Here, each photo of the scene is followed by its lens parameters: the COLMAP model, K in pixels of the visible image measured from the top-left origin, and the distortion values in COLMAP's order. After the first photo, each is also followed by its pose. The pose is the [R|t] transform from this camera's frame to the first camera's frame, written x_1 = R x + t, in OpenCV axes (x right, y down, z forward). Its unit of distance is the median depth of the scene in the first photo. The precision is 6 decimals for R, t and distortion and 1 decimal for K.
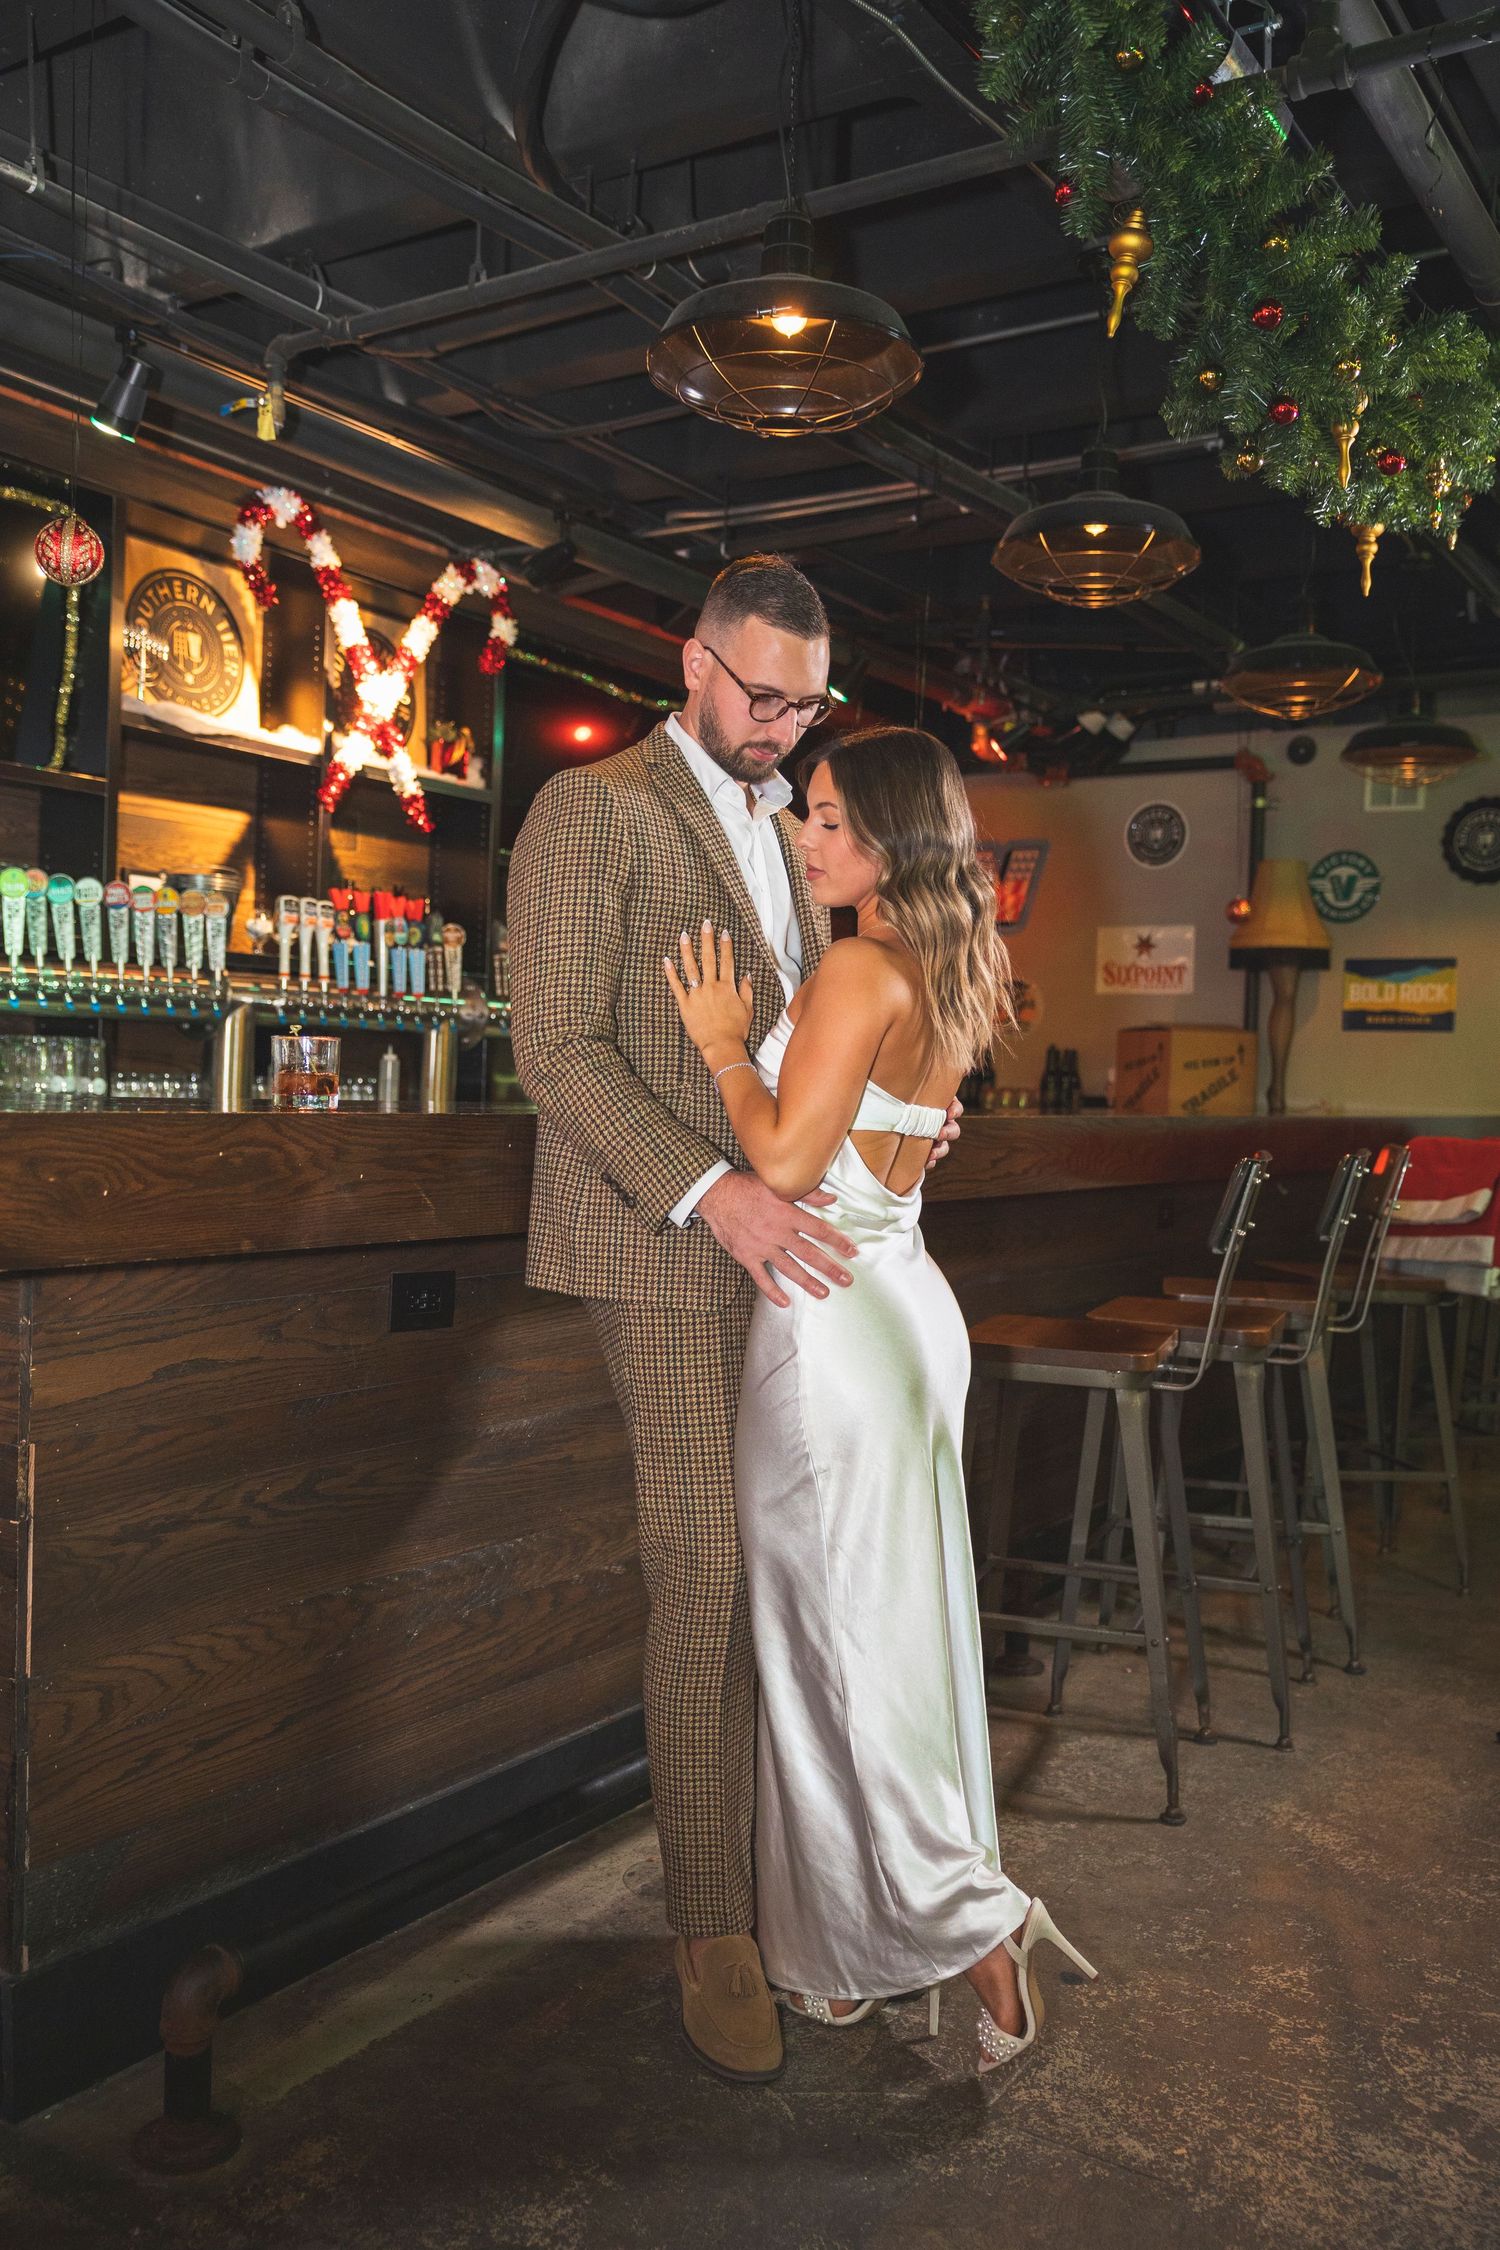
lens RADIAL K [[1944.6, 0, 750.0], [0, 1944.6, 1125.0], [0, 0, 1]] dist [0.006437, 0.005348]
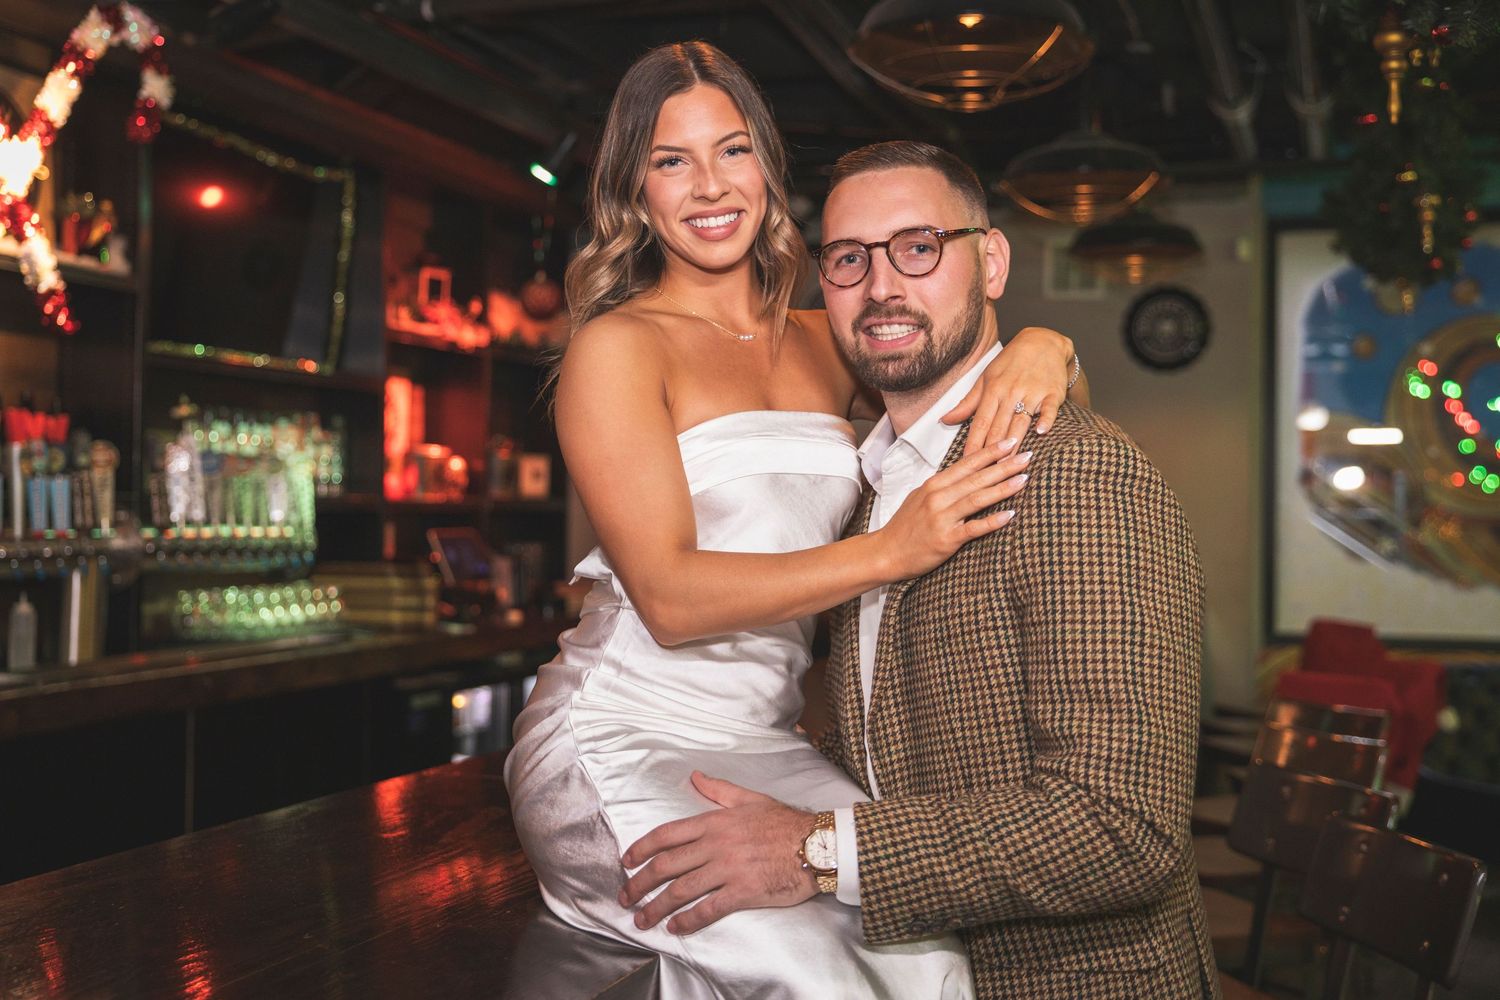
lens RADIAL K [[1799.3, 0, 750.0], [0, 1799.3, 500.0], [0, 0, 1]] dist [0.020082, -0.016499]
pose [[0.968100, -0.018662, 0.249870, -0.080657], [0.022944, 0.999635, -0.014237, -0.063550], [-0.249513, 0.019515, 0.968175, 0.196238]]
